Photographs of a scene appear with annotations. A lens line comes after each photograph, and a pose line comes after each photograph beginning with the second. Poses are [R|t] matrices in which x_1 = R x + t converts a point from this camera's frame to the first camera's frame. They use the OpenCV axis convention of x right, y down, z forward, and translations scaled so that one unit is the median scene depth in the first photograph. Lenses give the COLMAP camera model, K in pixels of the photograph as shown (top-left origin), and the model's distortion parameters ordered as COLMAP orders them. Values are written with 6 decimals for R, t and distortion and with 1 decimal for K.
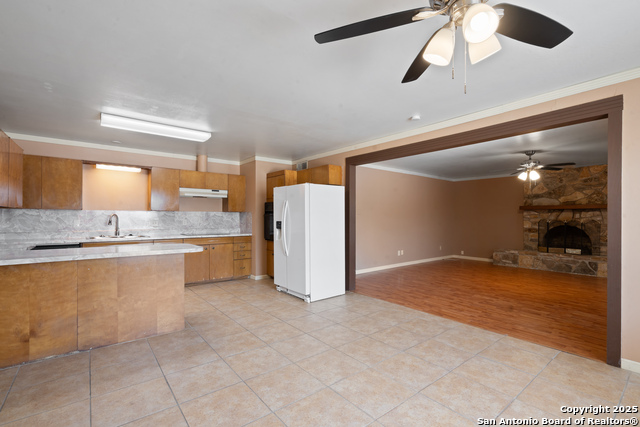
lens RADIAL K [[291.9, 0, 317.5], [0, 291.9, 216.1], [0, 0, 1]] dist [-0.005952, 0.001494]
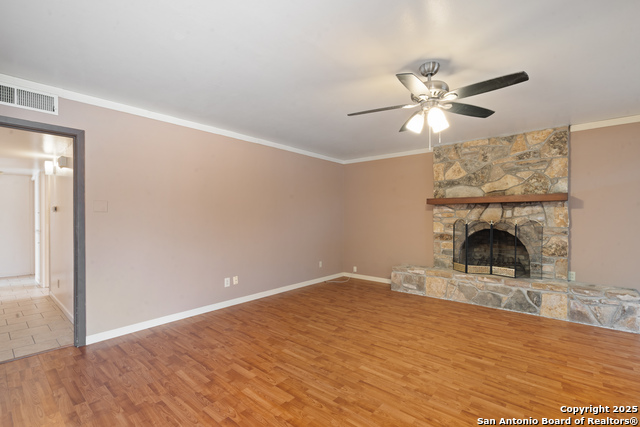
lens RADIAL K [[291.9, 0, 319.3], [0, 291.9, 217.0], [0, 0, 1]] dist [-0.005952, 0.001494]
pose [[0.980340, -0.004345, 0.197270, 0.500950], [0.003514, 0.999983, 0.004562, 0.002584], [-0.197286, -0.003779, 0.980339, 0.627136]]
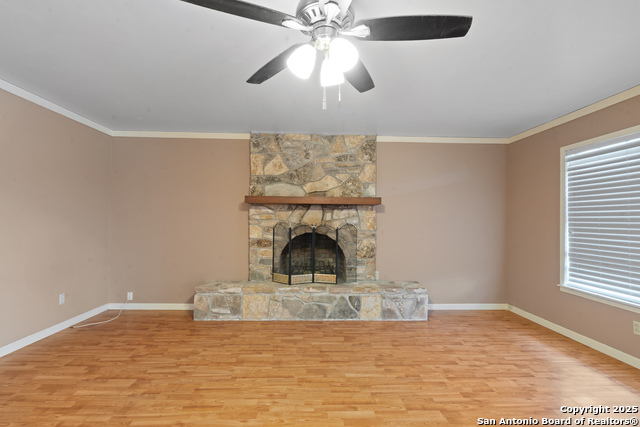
lens RADIAL K [[291.9, 0, 320.3], [0, 291.9, 216.1], [0, 0, 1]] dist [-0.005952, 0.001494]
pose [[0.587690, 0.013306, 0.808977, 0.538426], [-0.011551, 0.999901, -0.008055, 0.004479], [-0.809004, -0.004611, 0.587785, 0.884073]]
